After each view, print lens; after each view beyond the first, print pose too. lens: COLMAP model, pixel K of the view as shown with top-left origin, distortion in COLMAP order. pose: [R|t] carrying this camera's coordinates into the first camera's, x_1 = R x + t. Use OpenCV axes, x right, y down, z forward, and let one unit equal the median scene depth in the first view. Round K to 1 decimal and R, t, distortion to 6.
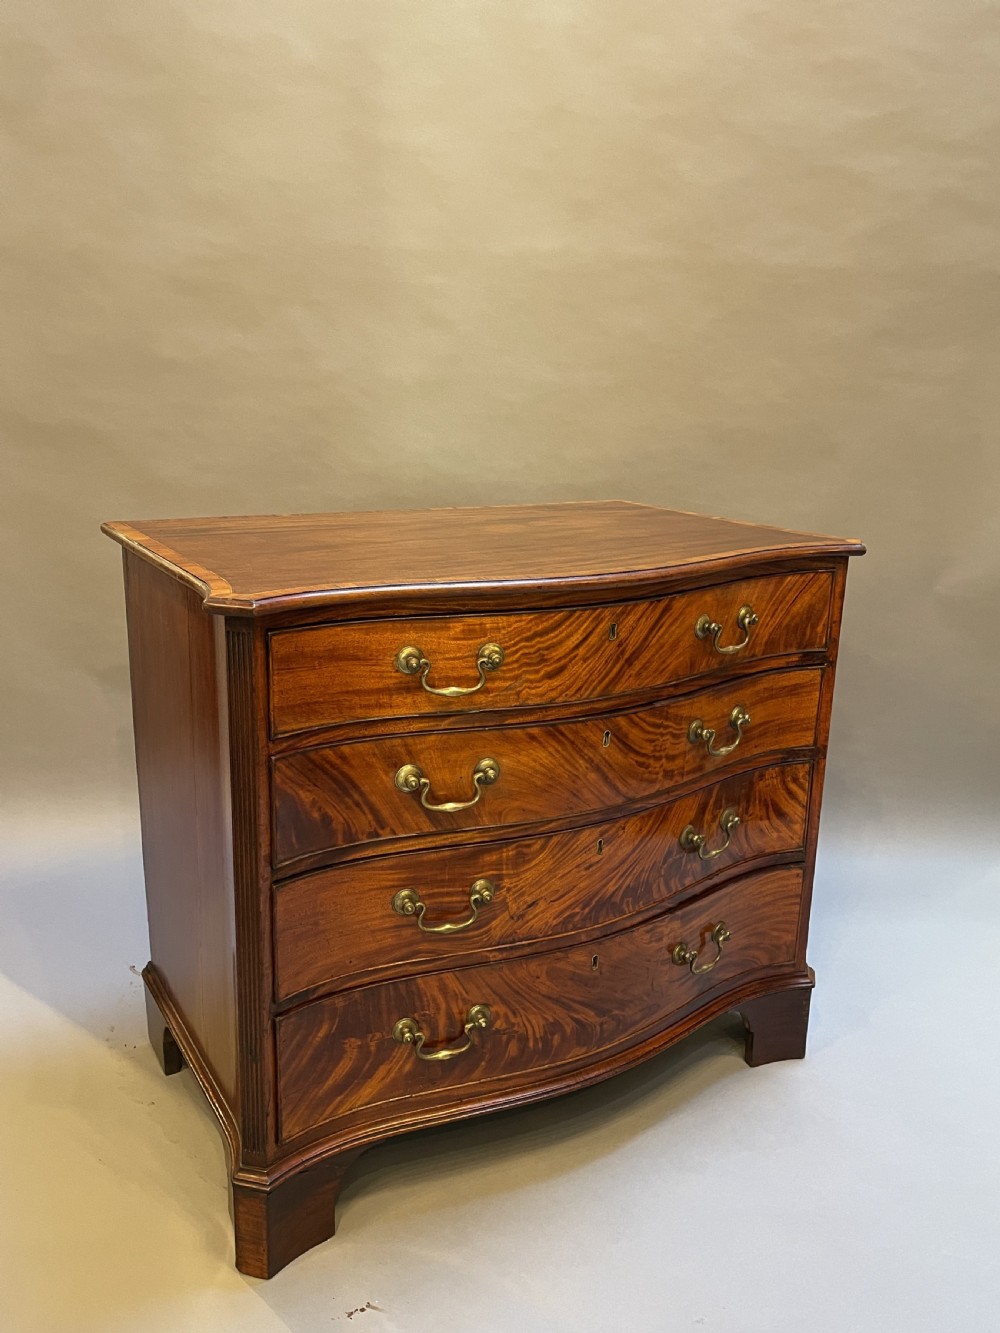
lens RADIAL K [[1123.0, 0, 494.2], [0, 1123.0, 649.6], [0, 0, 1]] dist [0.062894, -0.011174]
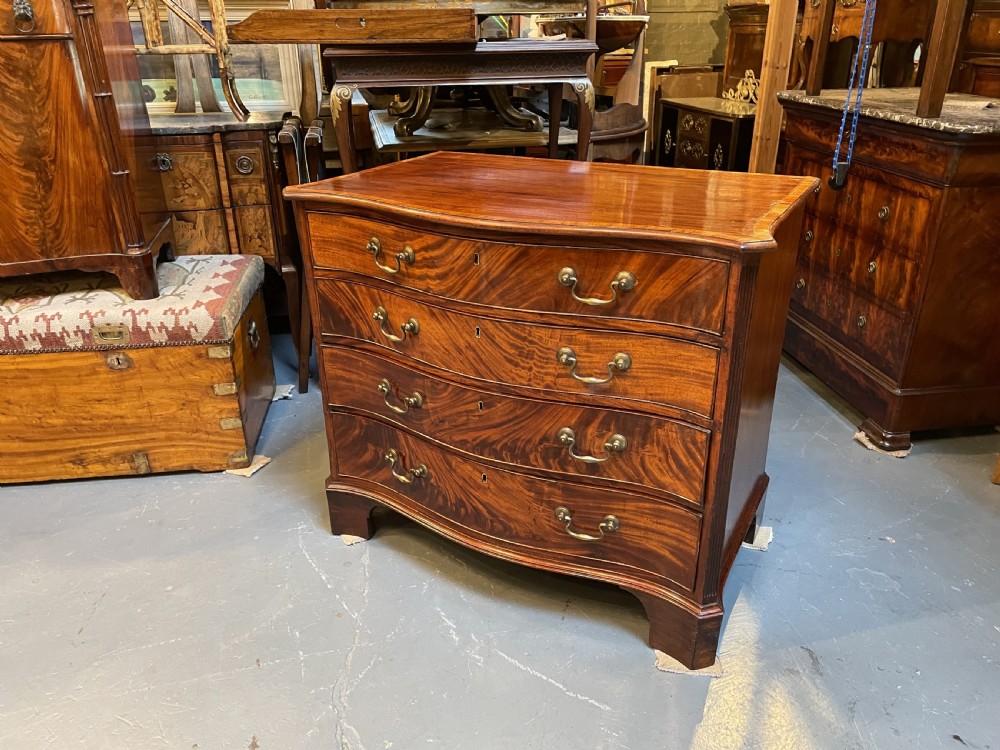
lens RADIAL K [[736.7, 0, 500.0], [0, 736.7, 375.0], [0, 0, 1]] dist [0.116479, 0.000156]
pose [[0.497484, 0.322509, -0.805294, 0.928546], [-0.211484, 0.945402, 0.247972, -0.116251], [0.841299, 0.046945, 0.538528, 0.520954]]
